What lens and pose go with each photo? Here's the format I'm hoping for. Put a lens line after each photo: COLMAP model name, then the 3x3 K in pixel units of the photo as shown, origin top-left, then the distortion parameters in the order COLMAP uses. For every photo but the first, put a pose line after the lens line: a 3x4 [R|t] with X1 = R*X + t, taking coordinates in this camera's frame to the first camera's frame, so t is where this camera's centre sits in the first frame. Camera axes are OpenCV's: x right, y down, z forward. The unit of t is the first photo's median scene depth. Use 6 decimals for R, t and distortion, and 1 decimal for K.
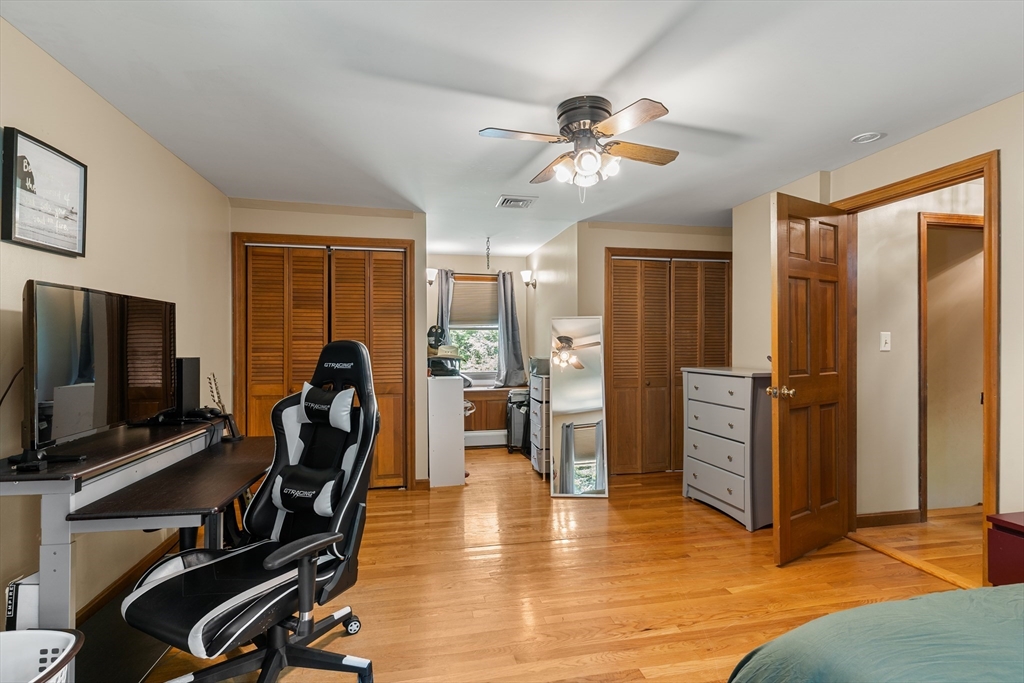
lens RADIAL K [[494.0, 0, 509.8], [0, 494.0, 344.0], [0, 0, 1]] dist [0.004063, -0.000452]
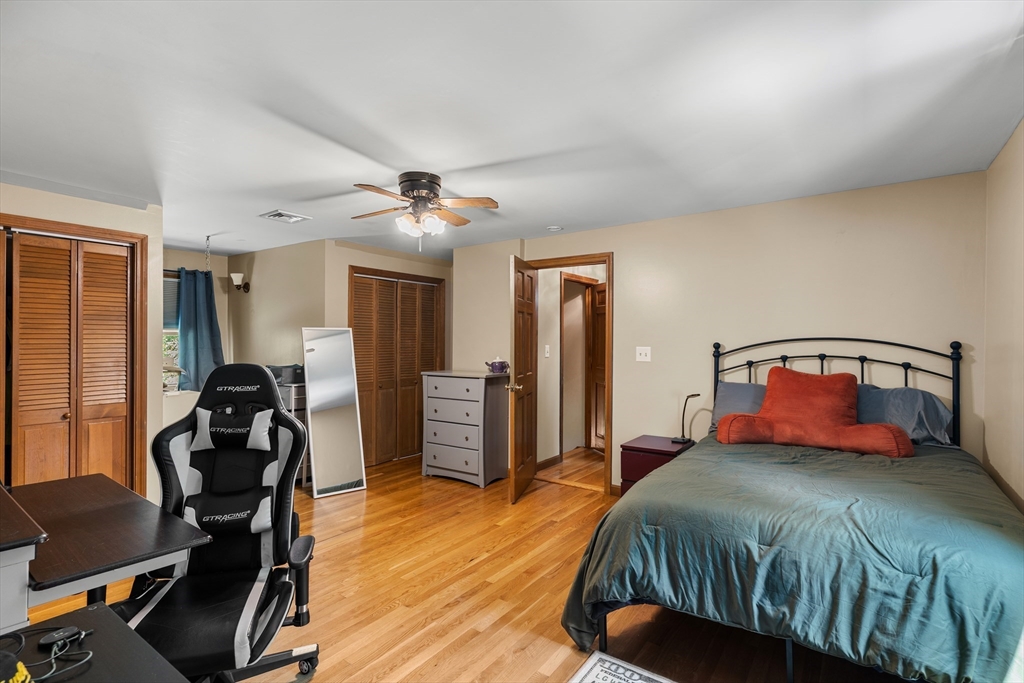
lens RADIAL K [[494.0, 0, 518.4], [0, 494.0, 340.4], [0, 0, 1]] dist [0.004063, -0.000452]
pose [[0.728826, 0.005133, 0.684680, -0.397142], [-0.003708, 0.999987, -0.003549, -0.034463], [-0.684689, 0.000047, 0.728835, -0.087049]]
